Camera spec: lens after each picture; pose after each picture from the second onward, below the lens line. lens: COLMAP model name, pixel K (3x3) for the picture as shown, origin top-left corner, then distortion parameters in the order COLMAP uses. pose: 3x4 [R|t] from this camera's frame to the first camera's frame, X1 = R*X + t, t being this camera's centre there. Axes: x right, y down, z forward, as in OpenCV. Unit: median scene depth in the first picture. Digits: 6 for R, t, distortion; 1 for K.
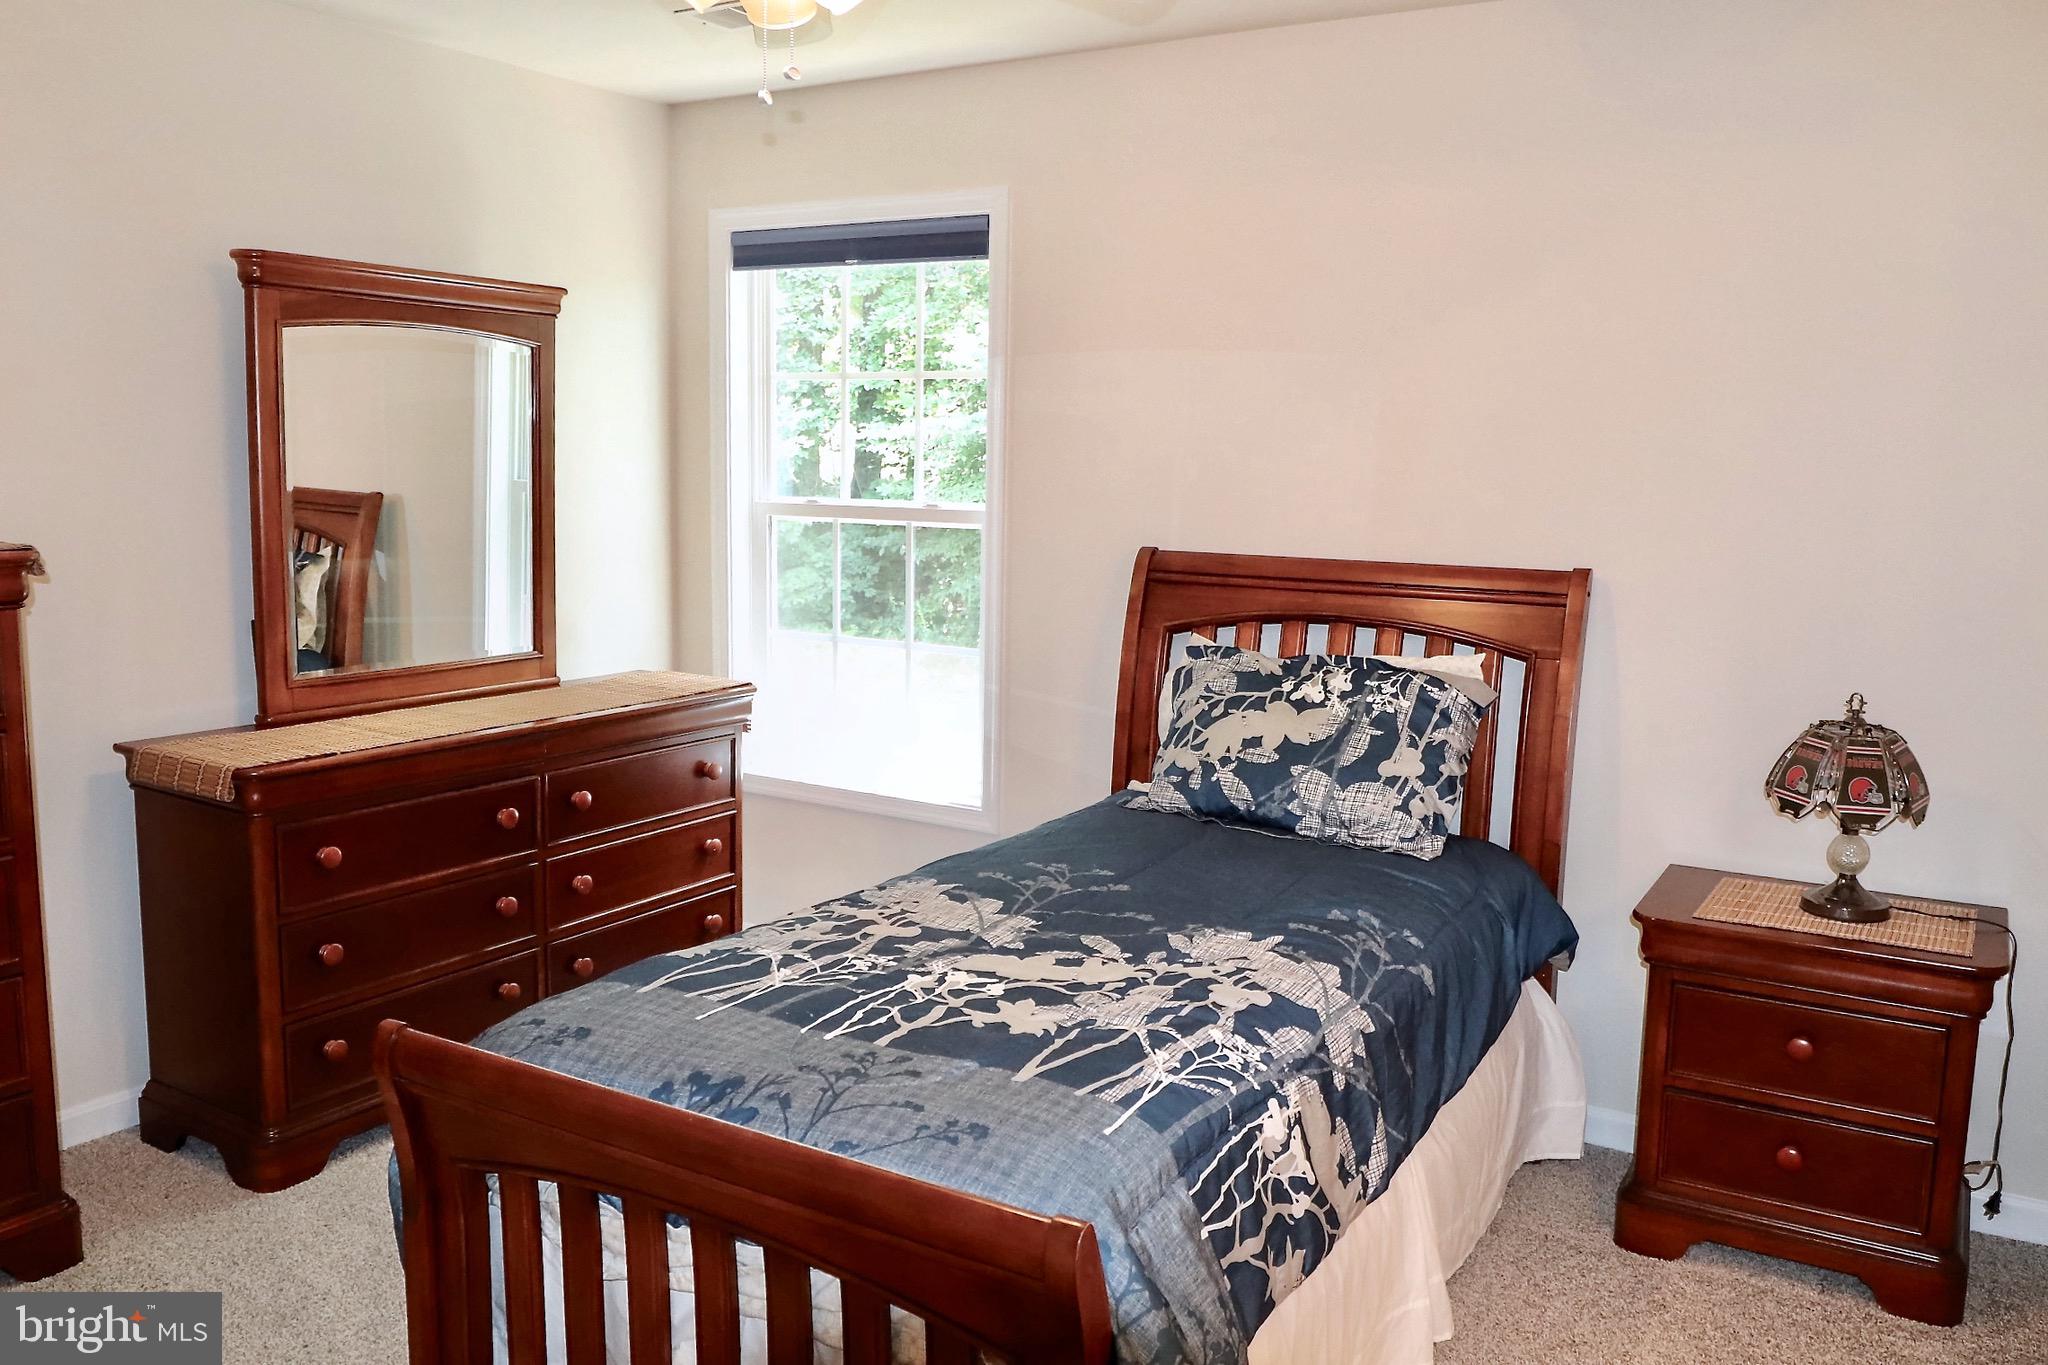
lens RADIAL K [[1639.2, 0, 1024.0], [0, 1639.2, 682.5], [0, 0, 1]] dist [-0.027799, -0.000767]
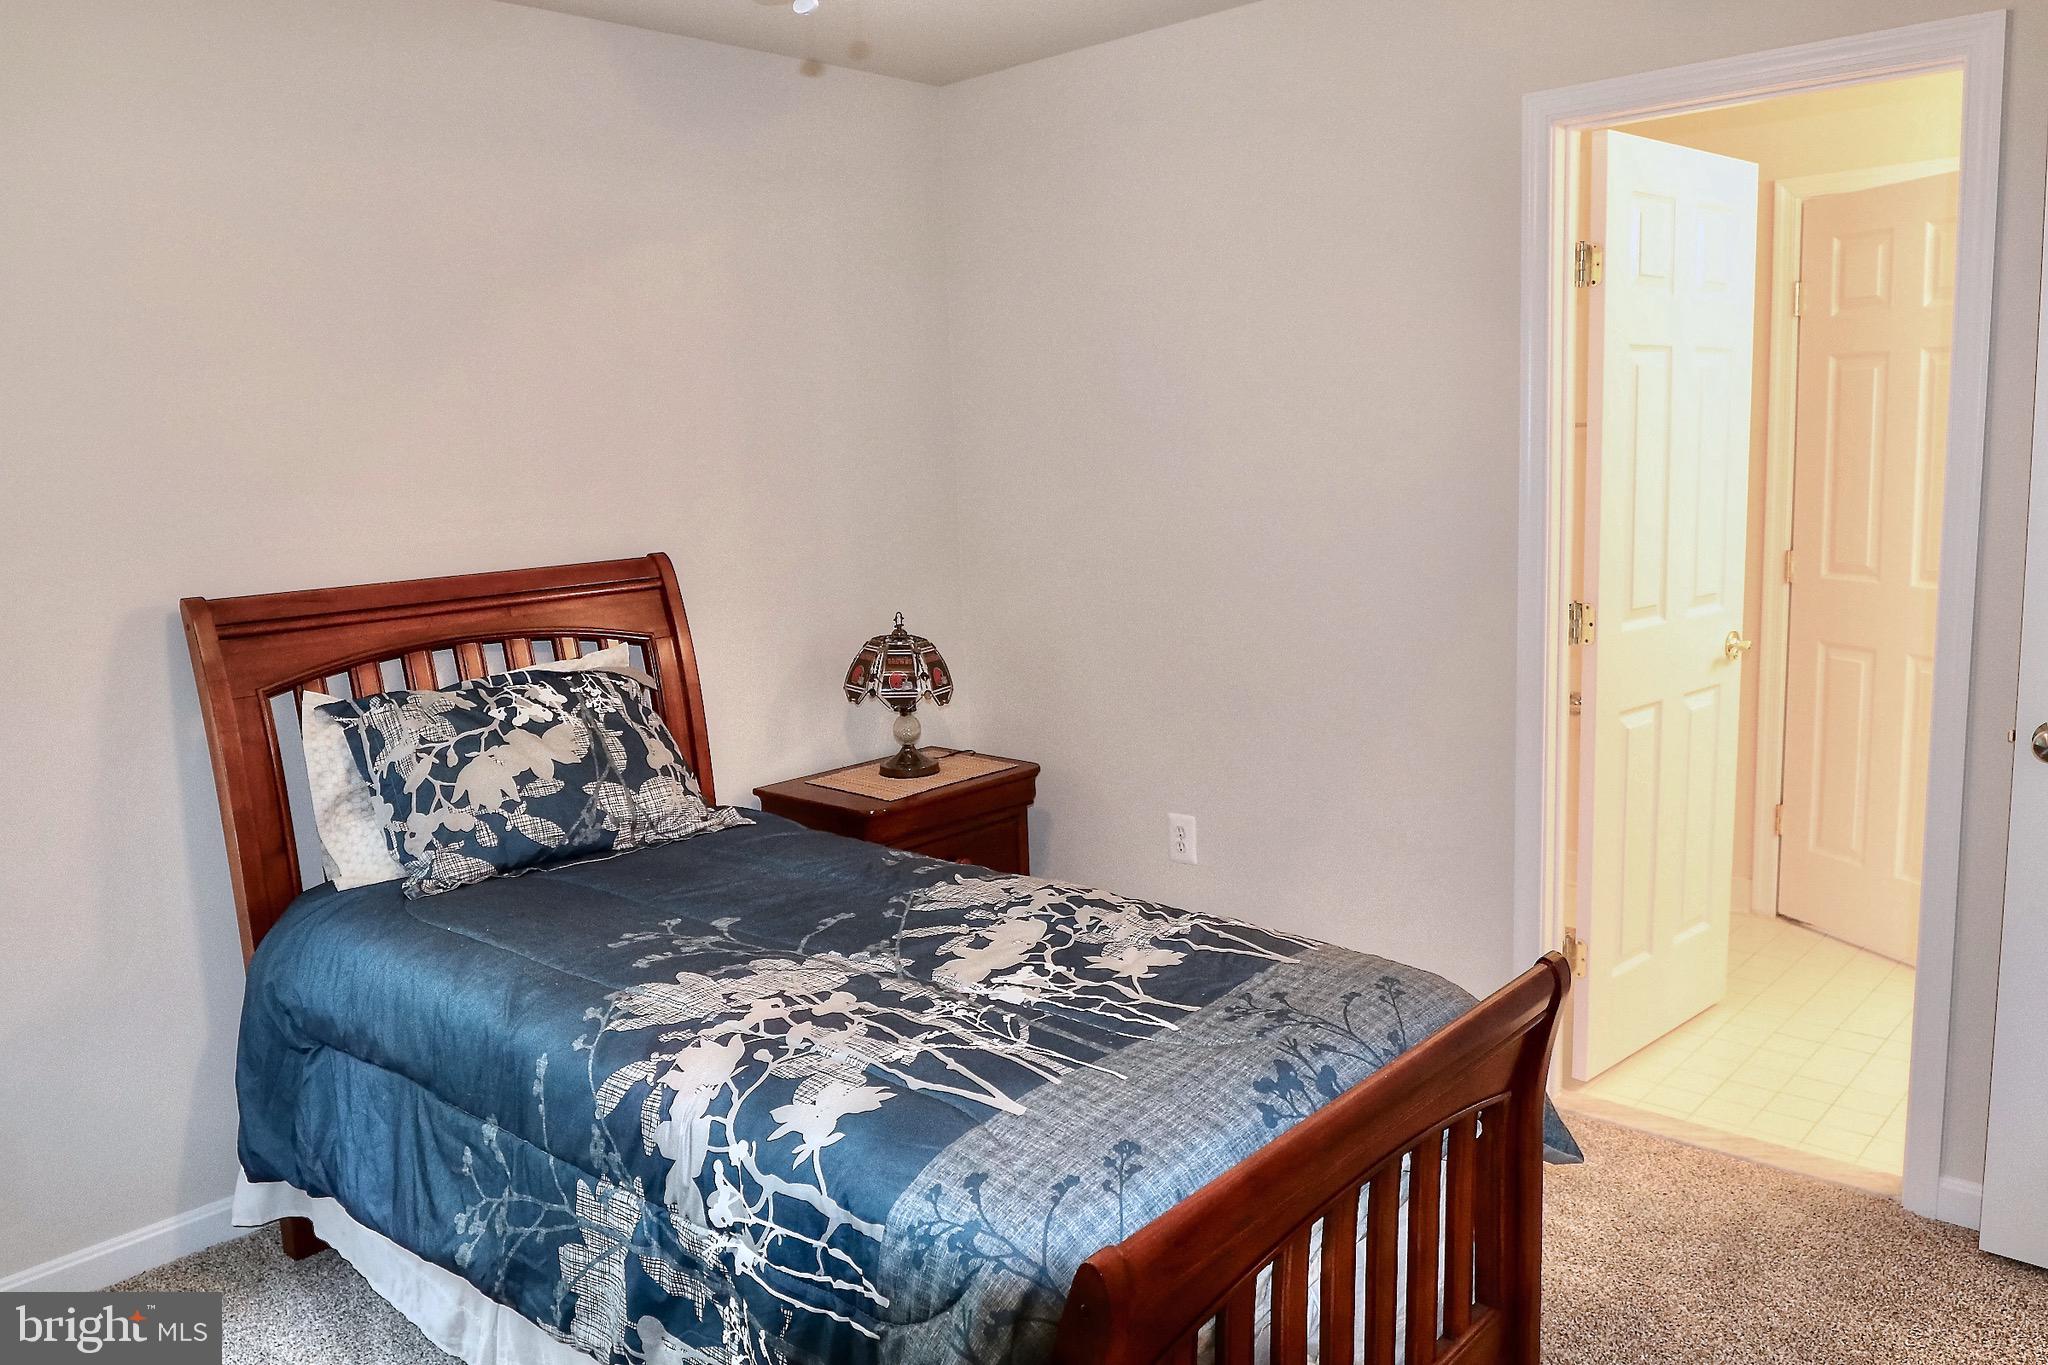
lens RADIAL K [[1545.7, 0, 1057.9], [0, 1545.7, 685.4], [0, 0, 1]] dist [-0.027071, -0.002018]
pose [[0.162211, -0.177378, 0.970682, -0.730441], [0.177157, 0.972962, 0.148190, -0.101045], [-0.970723, 0.147925, 0.189249, 0.621651]]
